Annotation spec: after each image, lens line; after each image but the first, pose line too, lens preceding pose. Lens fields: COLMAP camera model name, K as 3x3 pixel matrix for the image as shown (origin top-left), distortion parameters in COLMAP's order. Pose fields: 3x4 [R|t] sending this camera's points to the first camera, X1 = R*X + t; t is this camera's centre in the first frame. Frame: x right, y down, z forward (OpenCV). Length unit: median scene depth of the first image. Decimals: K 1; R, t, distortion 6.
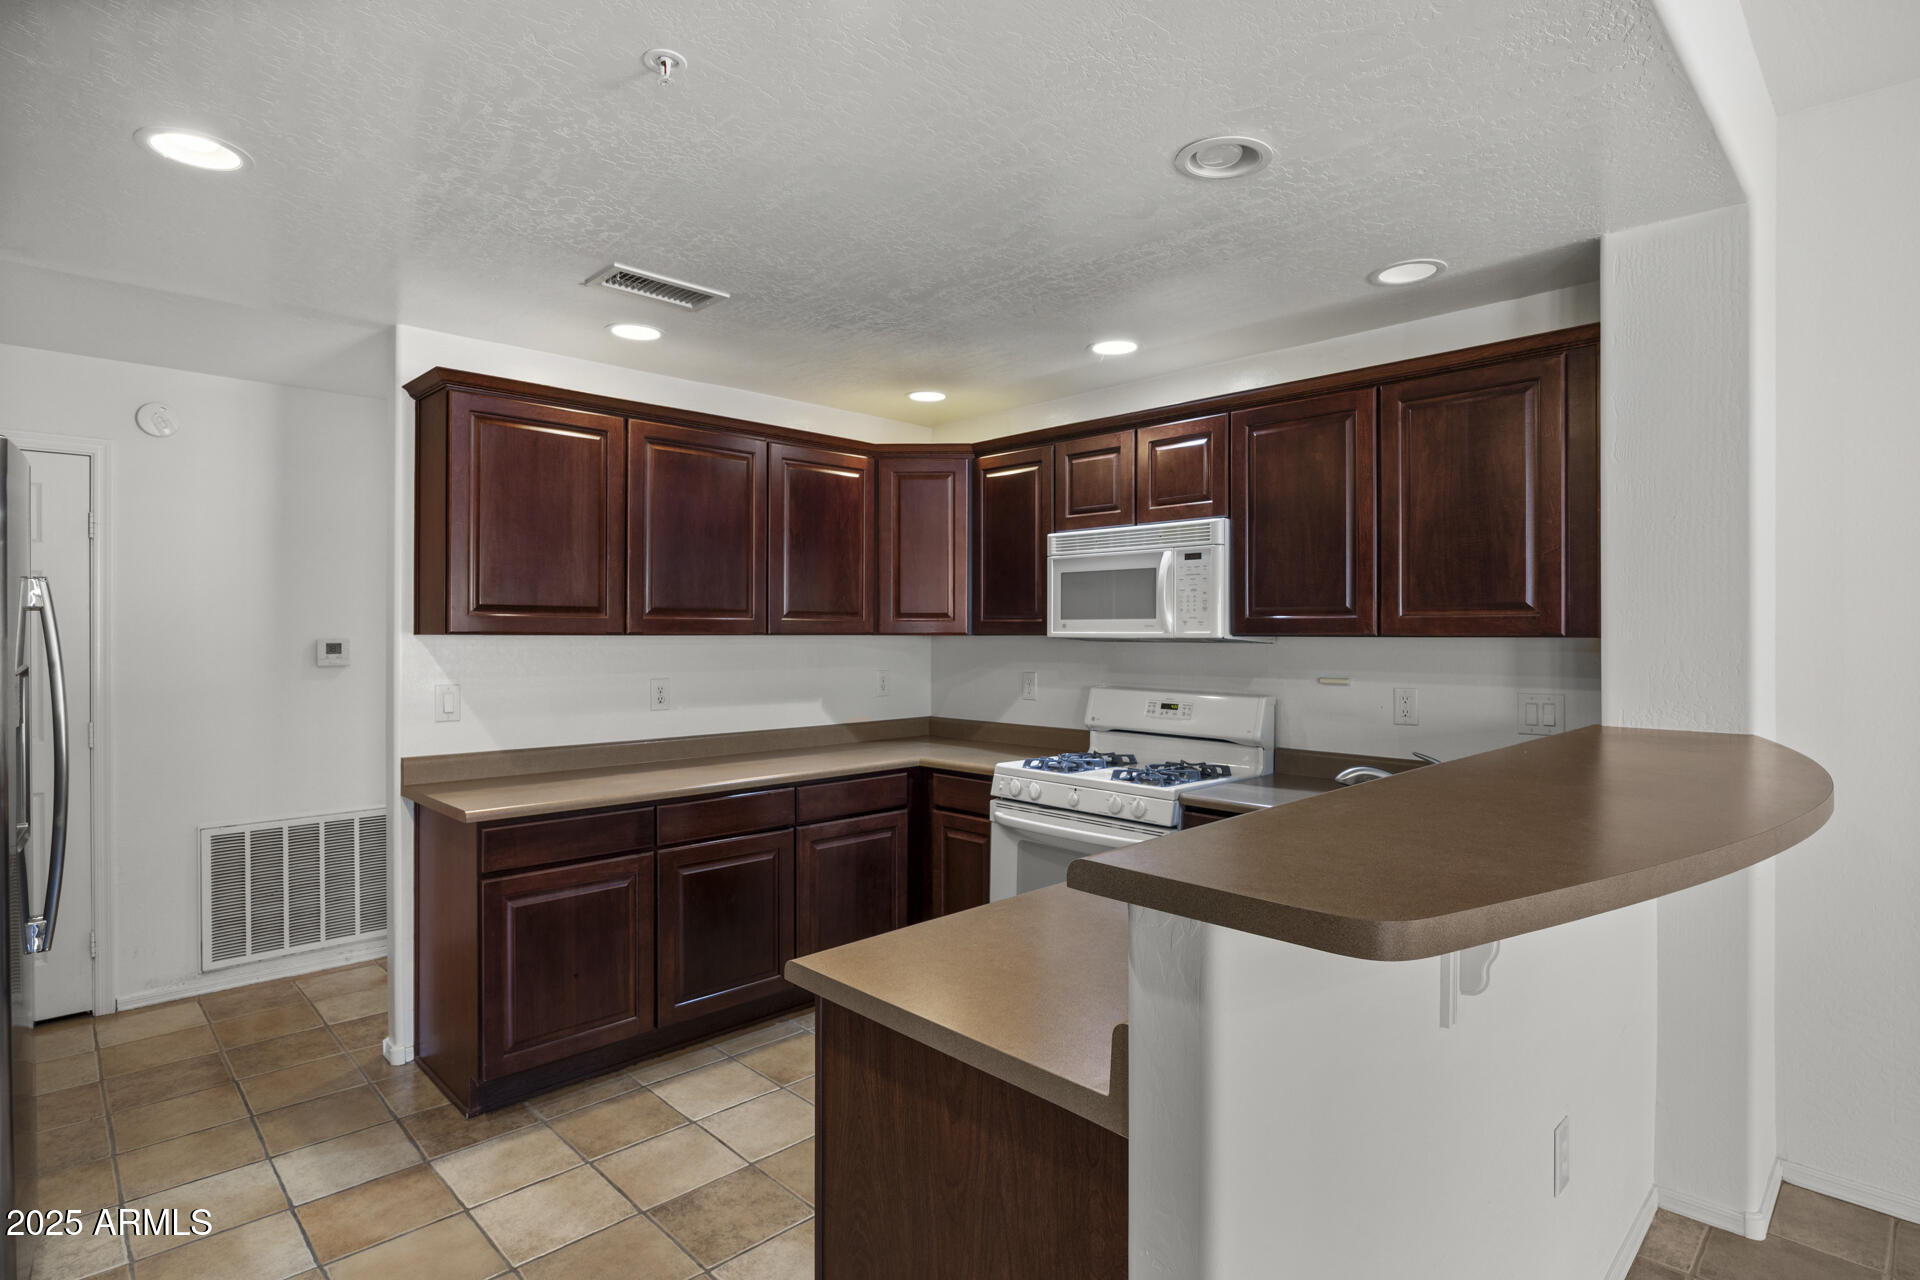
lens RADIAL K [[989.0, 0, 965.8], [0, 989.0, 632.2], [0, 0, 1]] dist [-0.012646, -0.000258]
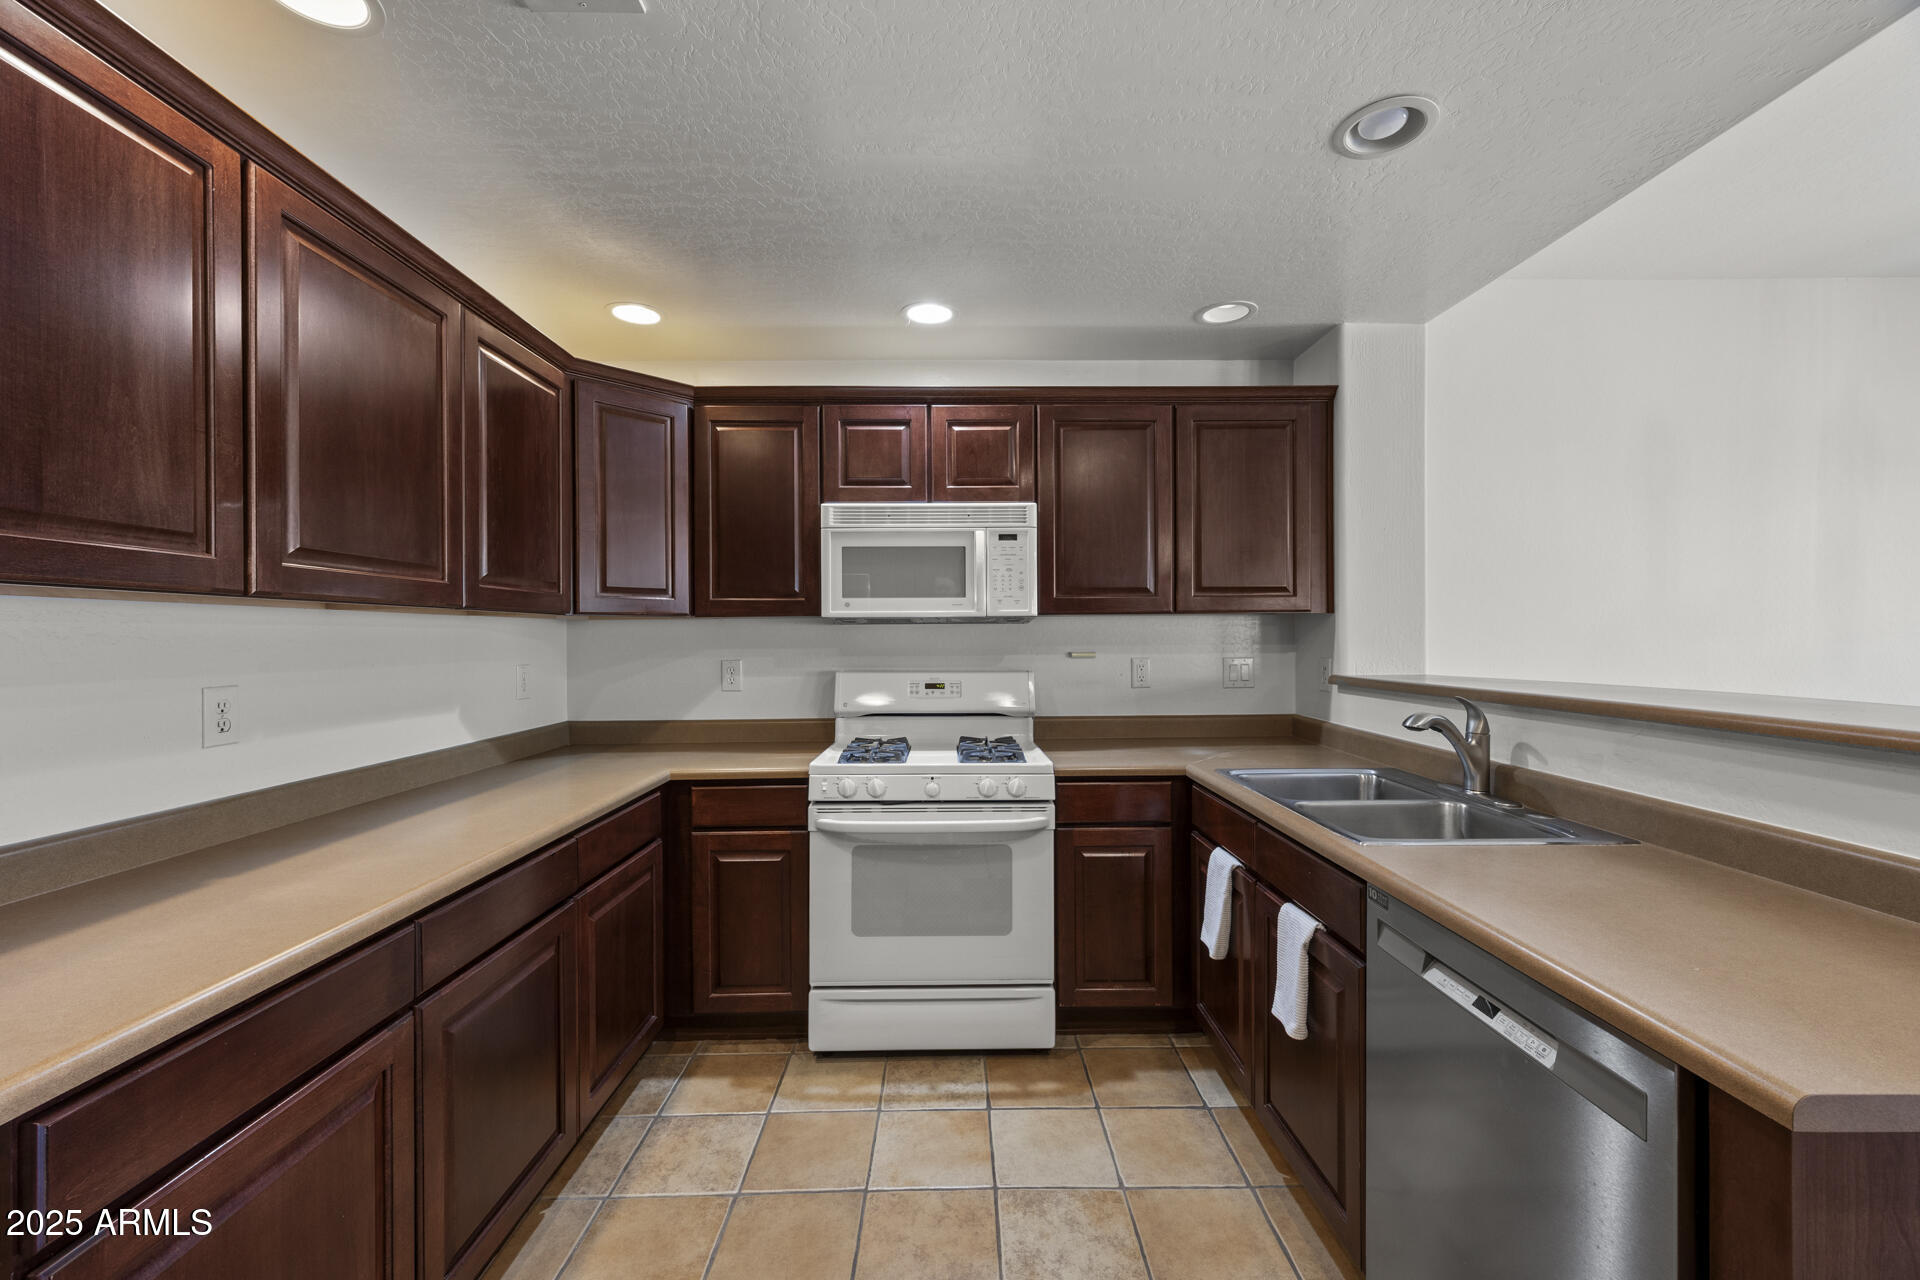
lens RADIAL K [[774.7, 0, 967.1], [0, 774.7, 635.3], [0, 0, 1]] dist [0.007894, 0.000720]
pose [[0.684094, -0.005171, 0.729376, -0.365421], [0.007129, 0.999975, 0.000402, 0.023593], [-0.729359, 0.004925, 0.684113, 0.444617]]
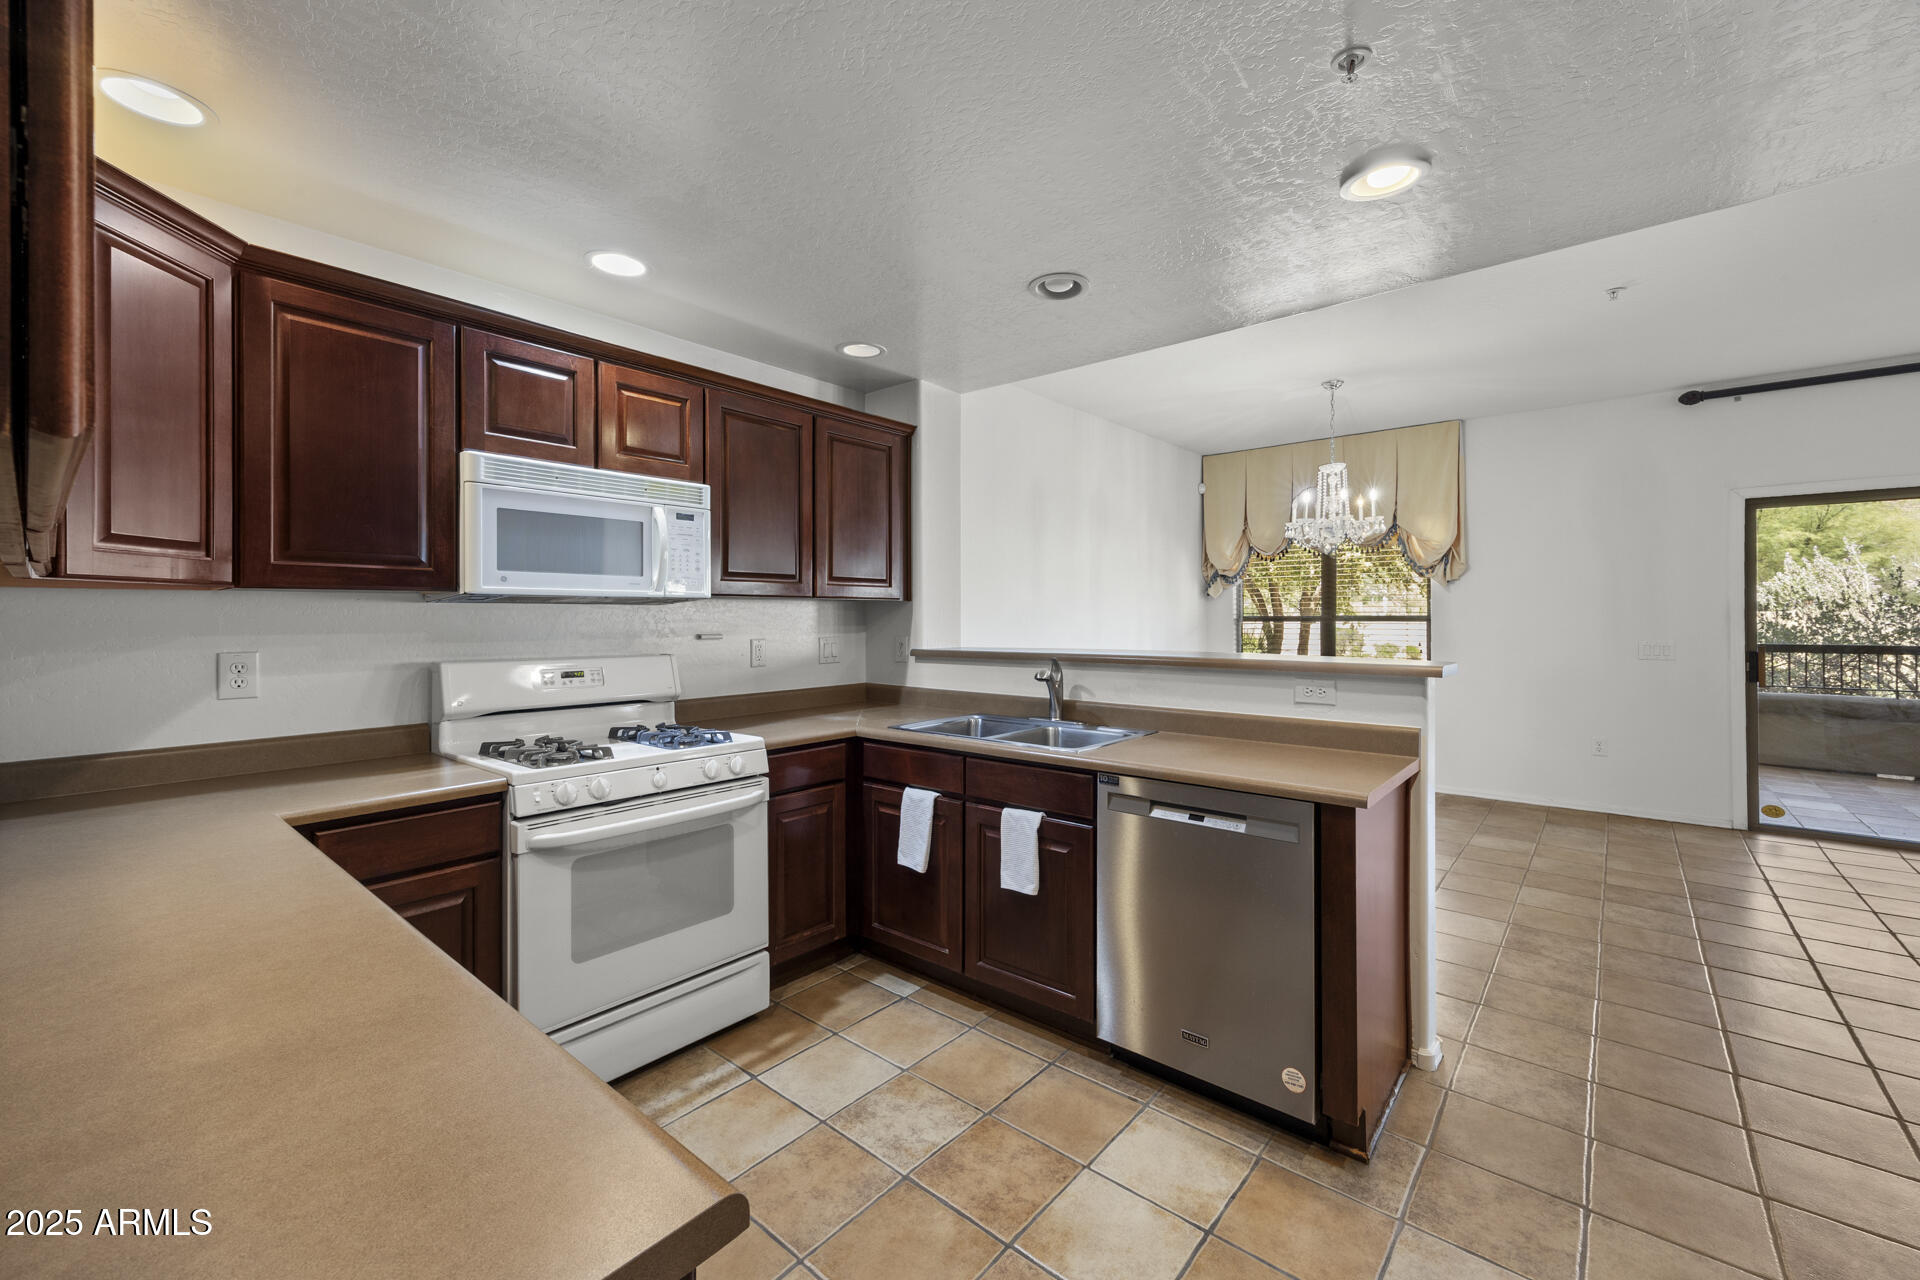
lens RADIAL K [[774.7, 0, 977.5], [0, 774.7, 616.8], [0, 0, 1]] dist [0.007894, 0.000720]
pose [[-0.110862, 0.000267, 0.993836, -0.552946], [0.003349, 0.999994, 0.000105, 0.024825], [-0.993830, 0.003340, -0.110862, 0.738176]]
